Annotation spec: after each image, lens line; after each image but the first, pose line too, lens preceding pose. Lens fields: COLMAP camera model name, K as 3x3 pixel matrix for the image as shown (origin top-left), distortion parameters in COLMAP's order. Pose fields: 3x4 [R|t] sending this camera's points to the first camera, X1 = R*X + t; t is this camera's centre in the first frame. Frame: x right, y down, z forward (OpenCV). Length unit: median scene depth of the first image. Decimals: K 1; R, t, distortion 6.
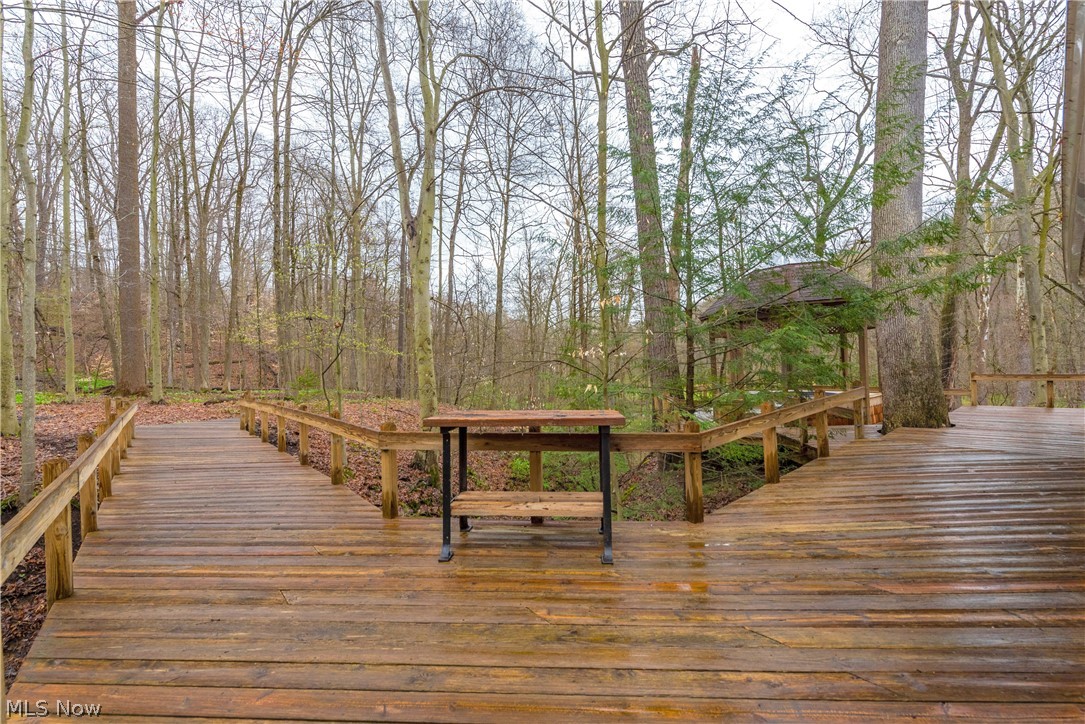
lens RADIAL K [[432.0, 0, 548.8], [0, 432.0, 364.7], [0, 0, 1]] dist [-0.008313, -0.000264]
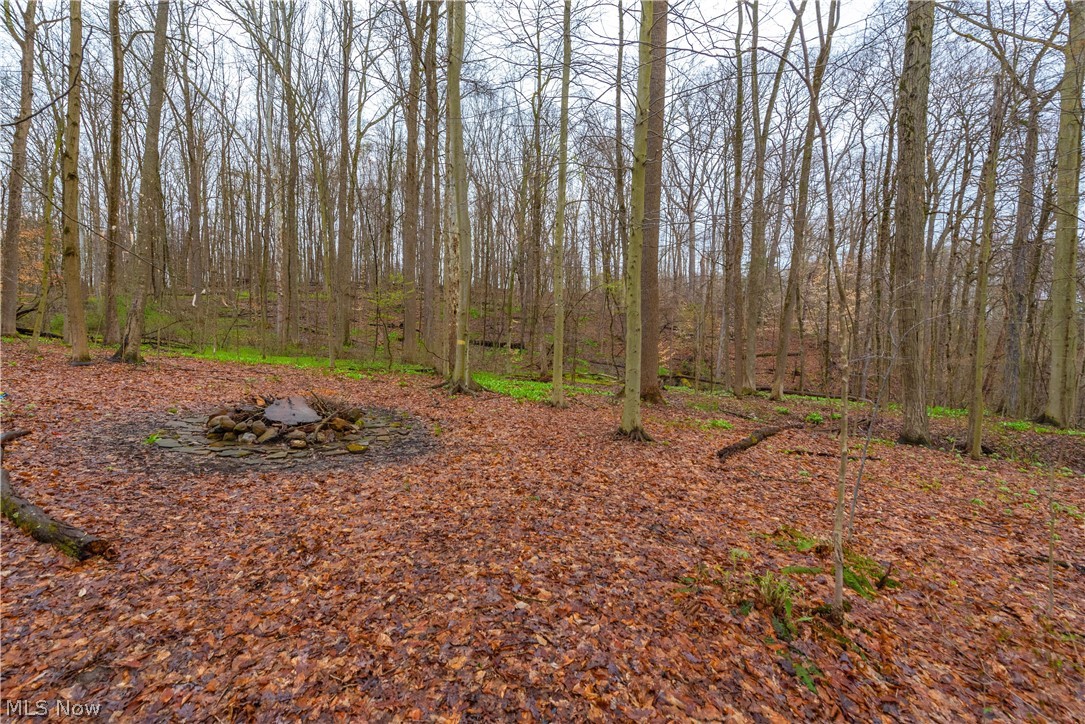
lens RADIAL K [[432.0, 0, 548.8], [0, 432.0, 364.7], [0, 0, 1]] dist [-0.008313, -0.000264]
pose [[0.415745, 0.034017, -0.908845, -0.190969], [-0.024954, 0.999351, 0.025990, 0.002702], [0.909139, 0.011874, 0.416323, 0.259520]]
